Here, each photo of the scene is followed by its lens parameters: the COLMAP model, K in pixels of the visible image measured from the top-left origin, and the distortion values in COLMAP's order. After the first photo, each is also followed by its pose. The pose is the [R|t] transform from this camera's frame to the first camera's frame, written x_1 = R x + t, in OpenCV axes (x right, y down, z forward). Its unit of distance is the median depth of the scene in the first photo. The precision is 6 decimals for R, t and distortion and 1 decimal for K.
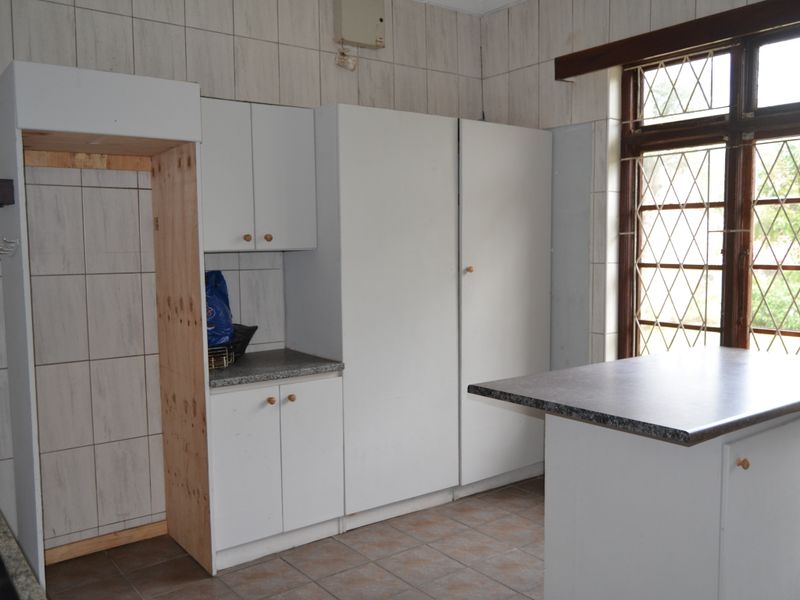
lens RADIAL K [[709.5, 0, 400.0], [0, 709.5, 300.0], [0, 0, 1]] dist [-0.010739, 0.003651]
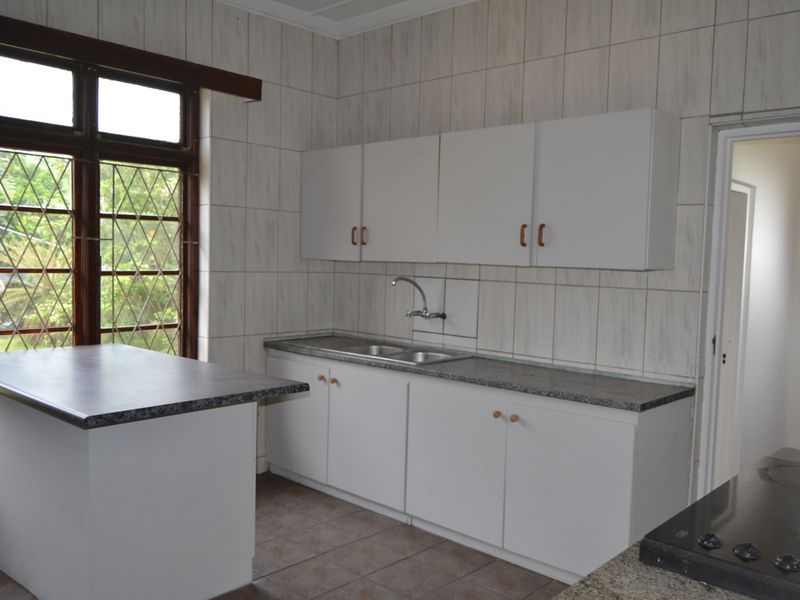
lens RADIAL K [[709.5, 0, 400.0], [0, 709.5, 300.0], [0, 0, 1]] dist [-0.010739, 0.003651]
pose [[-0.177104, -0.036273, 0.983523, -0.698360], [0.036223, 0.998403, 0.043344, -0.032360], [-0.983525, 0.043303, -0.175508, 0.724661]]
